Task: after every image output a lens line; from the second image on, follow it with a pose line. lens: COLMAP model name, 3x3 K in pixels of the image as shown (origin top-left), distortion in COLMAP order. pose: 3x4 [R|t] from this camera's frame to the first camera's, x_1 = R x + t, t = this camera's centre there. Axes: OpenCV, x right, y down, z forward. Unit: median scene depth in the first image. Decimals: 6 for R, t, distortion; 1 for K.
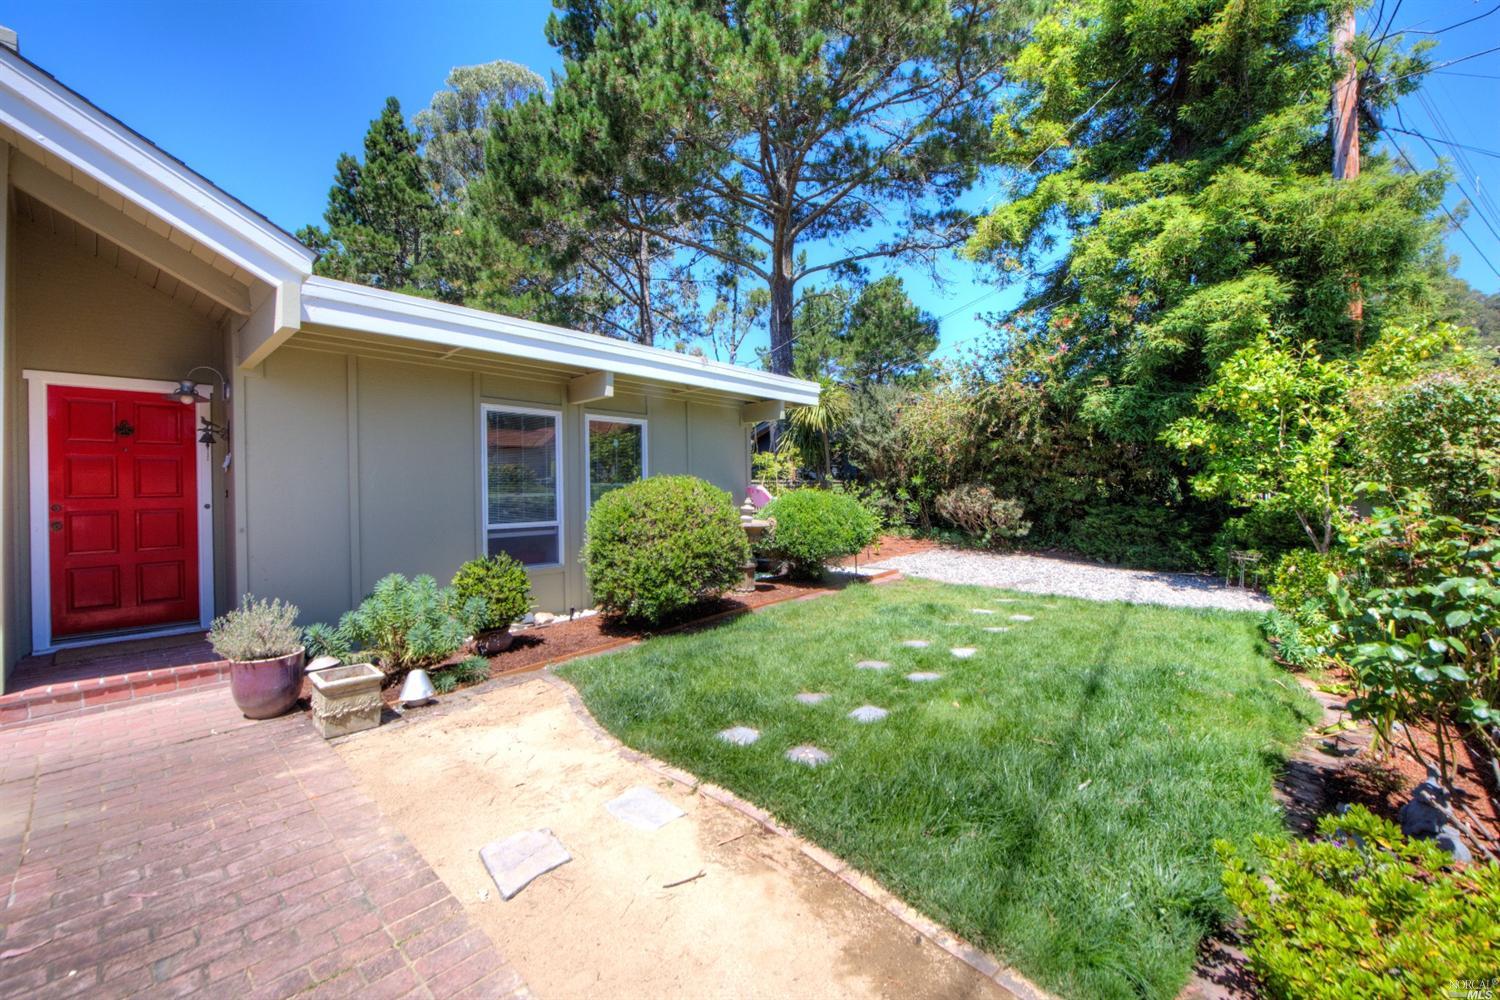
lens RADIAL K [[596.8, 0, 758.0], [0, 596.8, 490.8], [0, 0, 1]] dist [-0.020681, 0.000043]
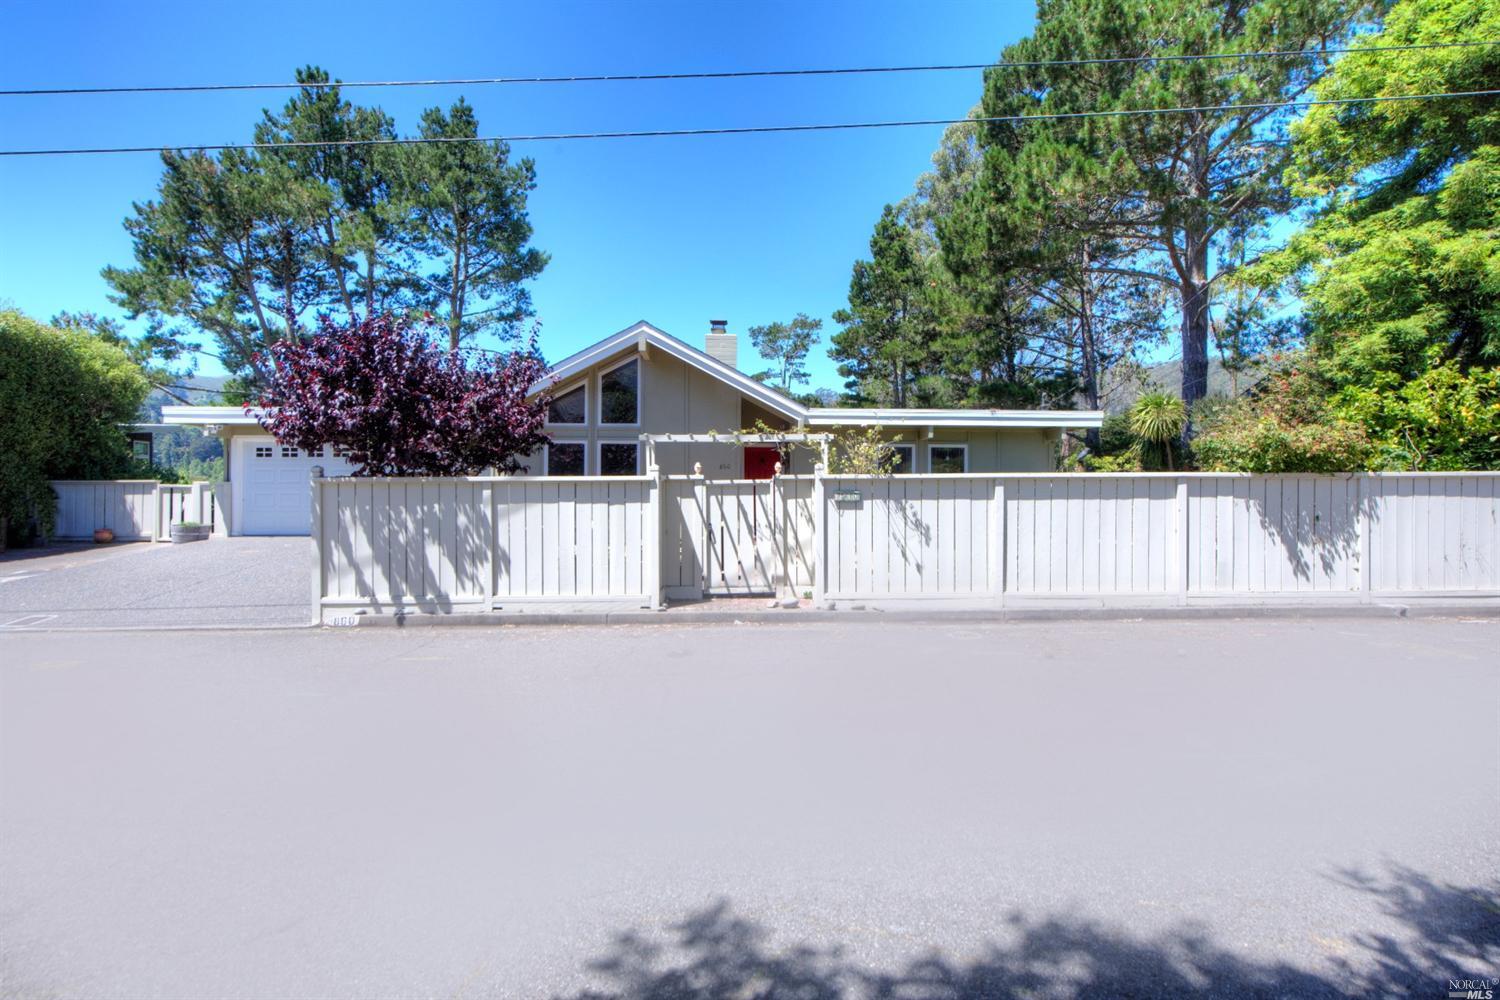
lens RADIAL K [[613.0, 0, 776.1], [0, 613.0, 479.9], [0, 0, 1]] dist [0.000964, 0.000083]
pose [[0.710659, 0.010621, -0.703456, 0.335711], [-0.015318, 0.999883, -0.000378, -0.003363], [0.703370, 0.011044, 0.710739, -0.335011]]
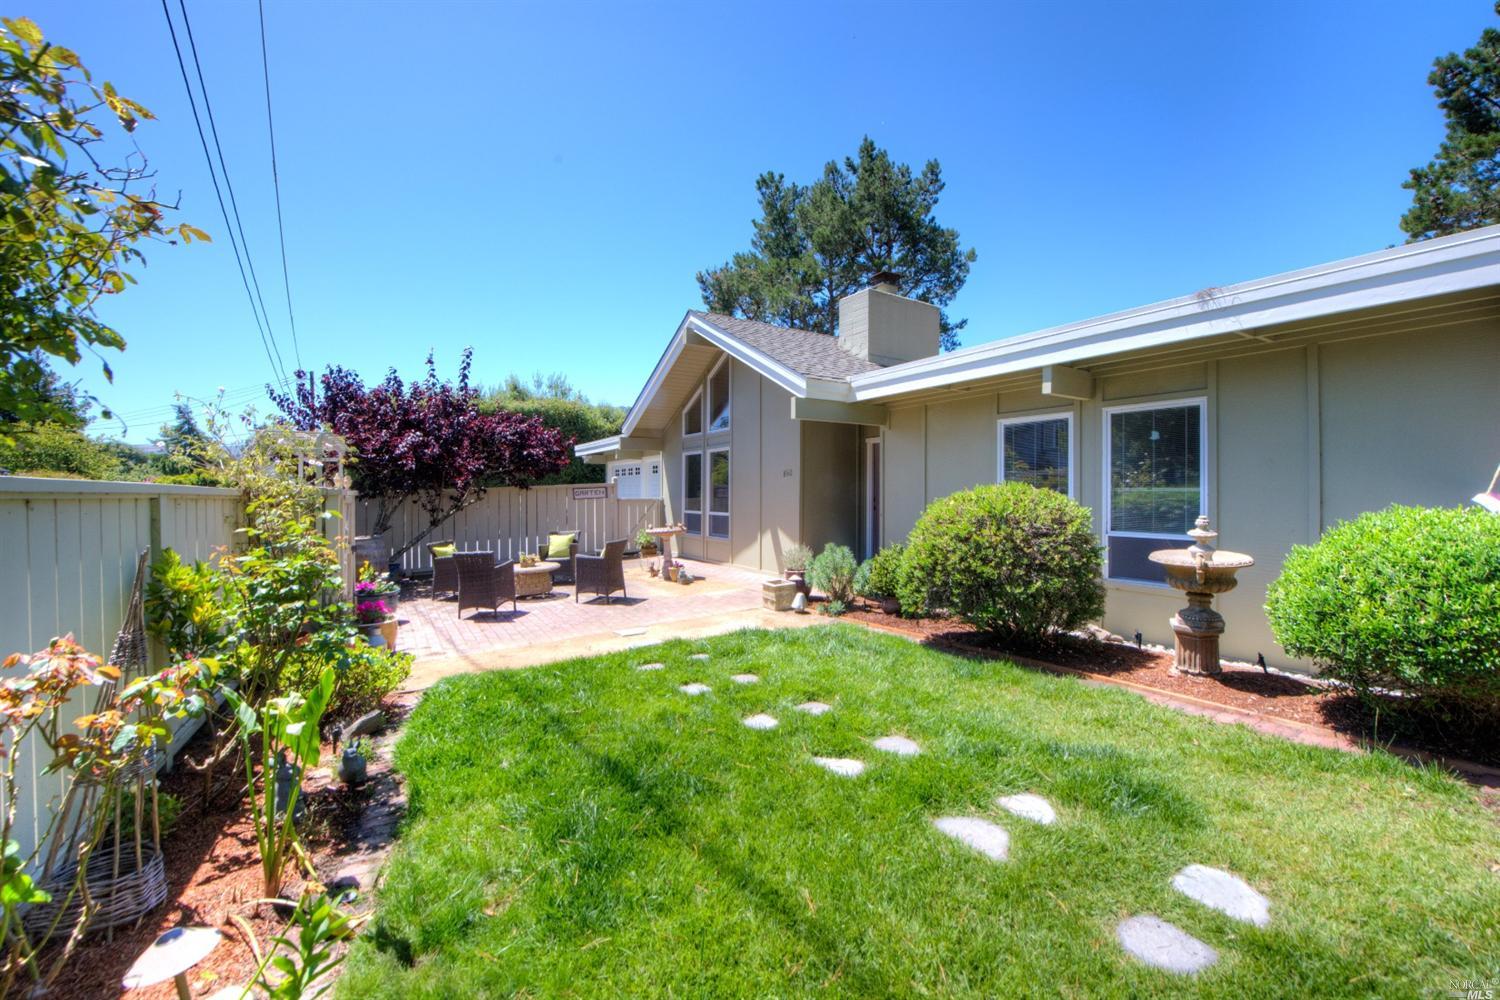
lens RADIAL K [[596.8, 0, 758.0], [0, 596.8, 490.8], [0, 0, 1]] dist [-0.020681, 0.000043]
pose [[-0.244764, 0.003086, -0.969578, 0.298696], [-0.008176, 0.999953, 0.005247, -0.004182], [0.969548, 0.009212, -0.244727, 0.320250]]
